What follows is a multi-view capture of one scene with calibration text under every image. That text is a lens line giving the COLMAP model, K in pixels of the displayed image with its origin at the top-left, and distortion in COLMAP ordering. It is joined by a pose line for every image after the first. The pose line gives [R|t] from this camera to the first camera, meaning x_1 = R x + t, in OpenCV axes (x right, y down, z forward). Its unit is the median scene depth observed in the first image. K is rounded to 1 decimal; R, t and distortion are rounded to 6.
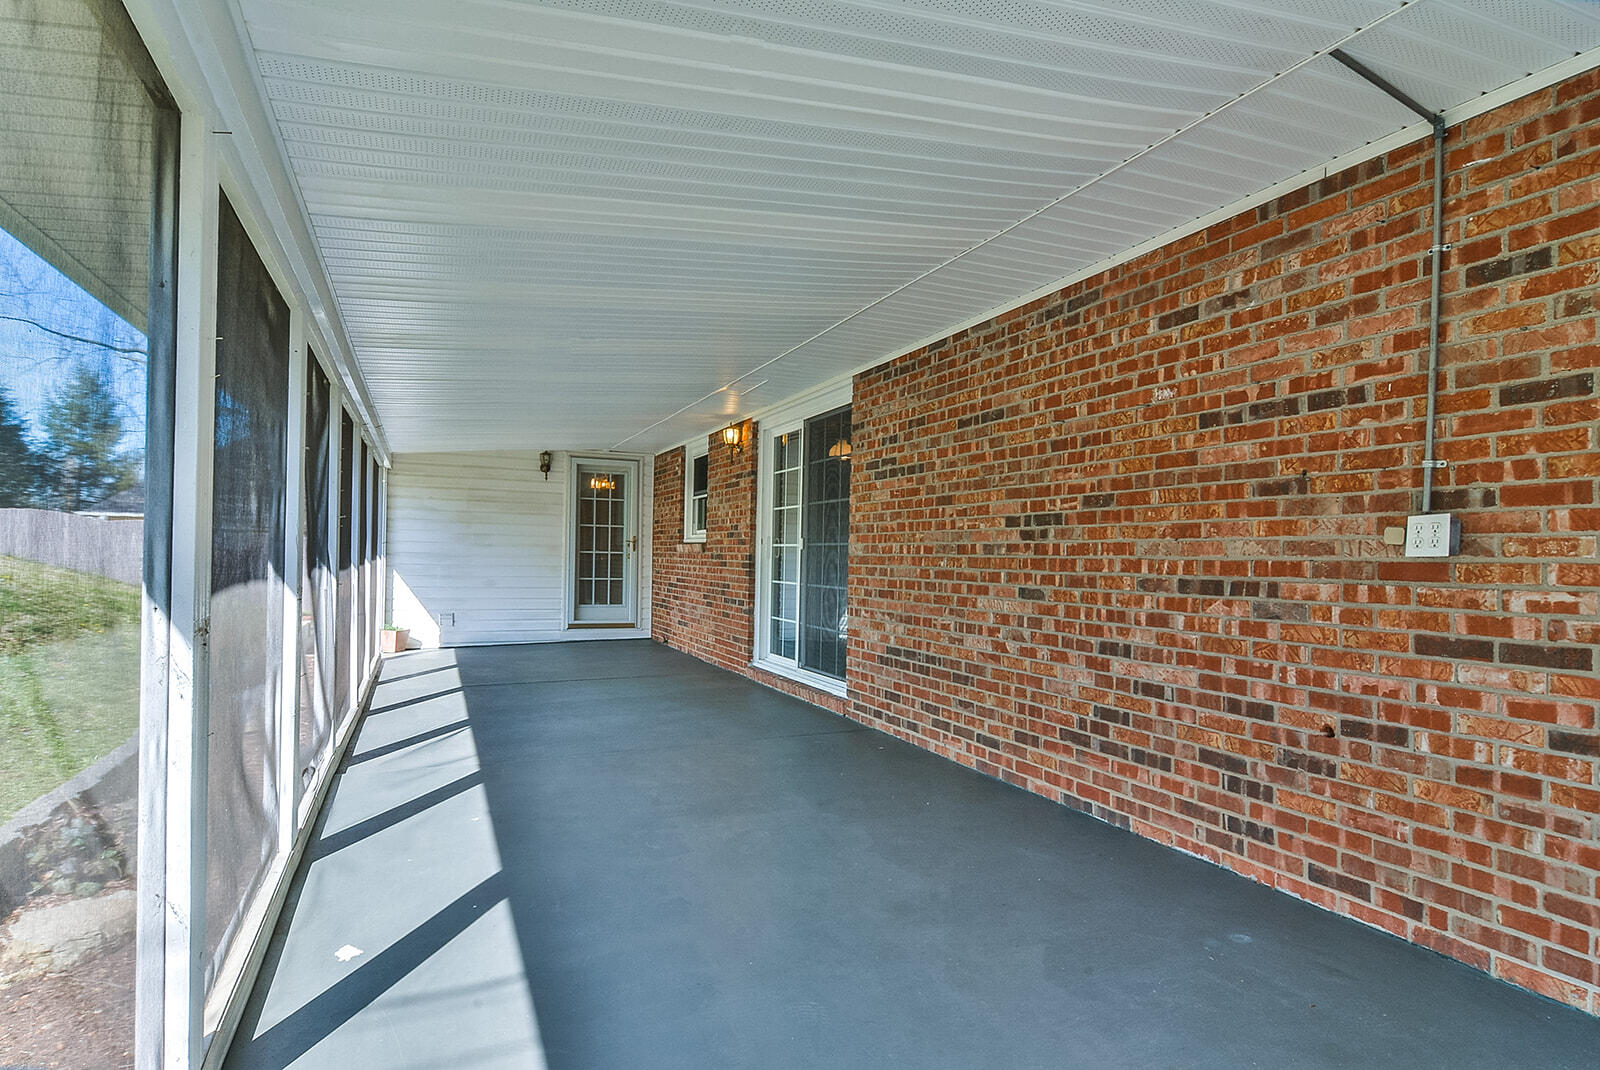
lens RADIAL K [[869.8, 0, 805.5], [0, 869.8, 542.7], [0, 0, 1]] dist [-0.003893, 0.000667]
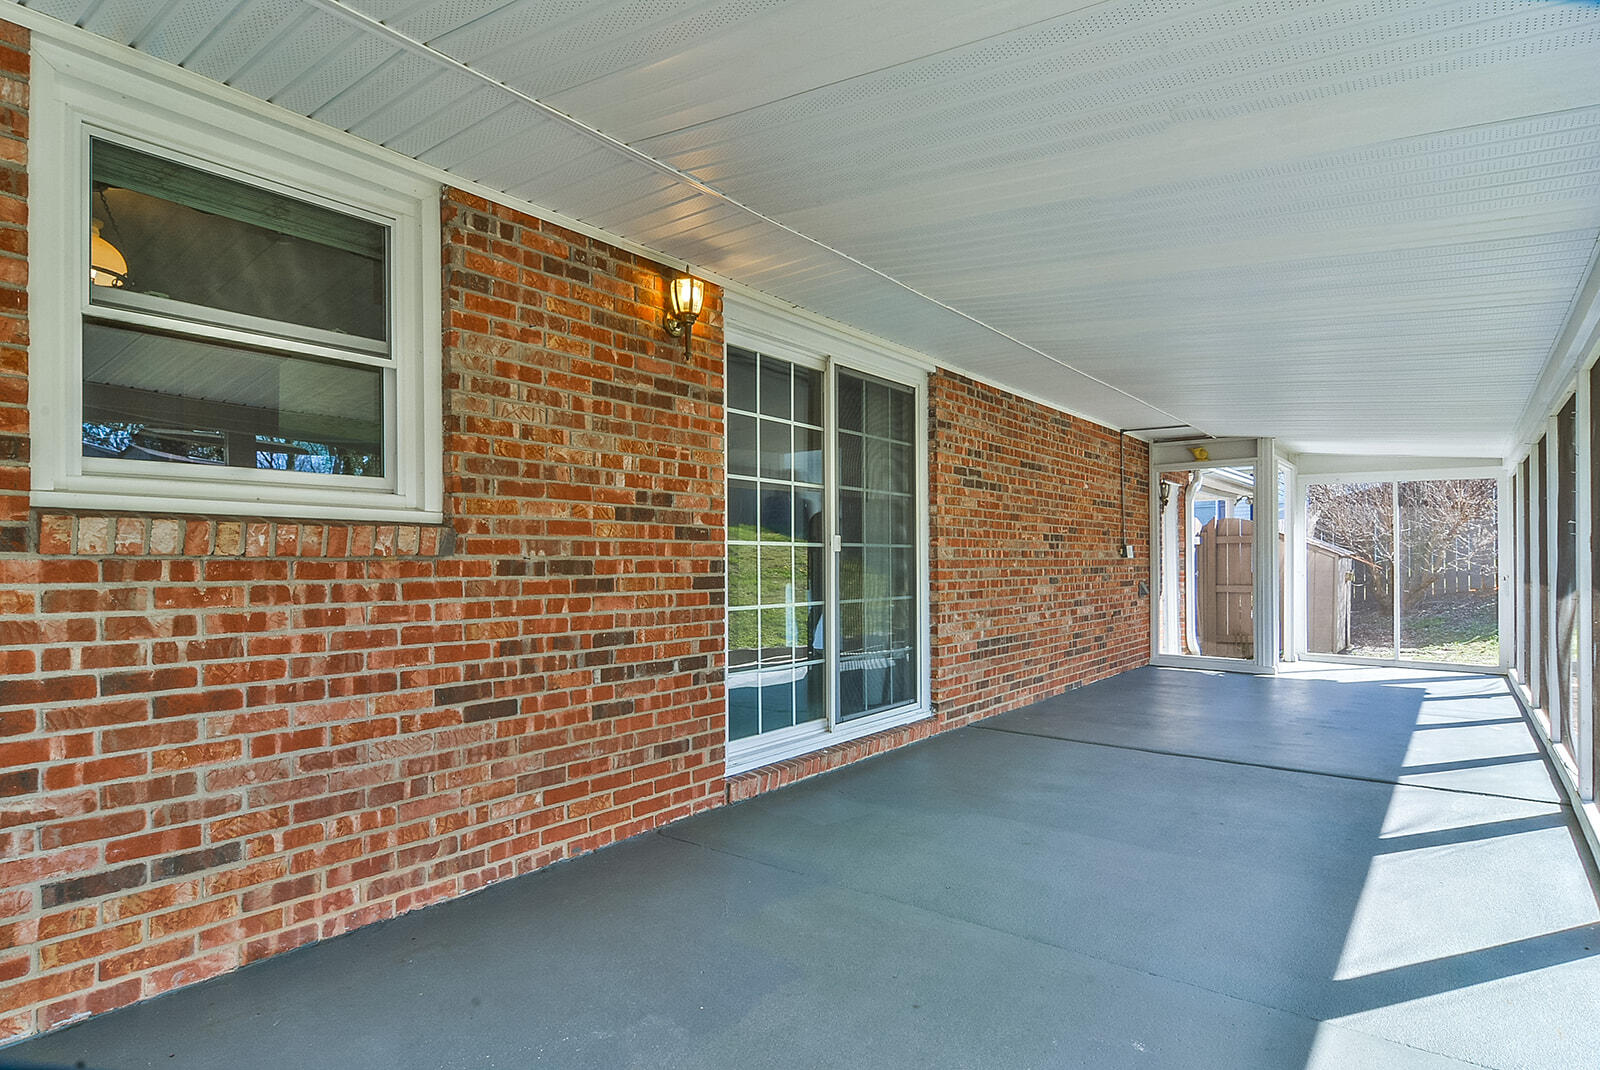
lens RADIAL K [[869.8, 0, 805.7], [0, 869.8, 545.6], [0, 0, 1]] dist [-0.003893, 0.000667]
pose [[-0.489275, -0.000724, 0.872130, -0.765588], [-0.020052, 0.999745, -0.010420, 0.013762], [-0.871899, -0.022586, -0.489164, 1.749428]]
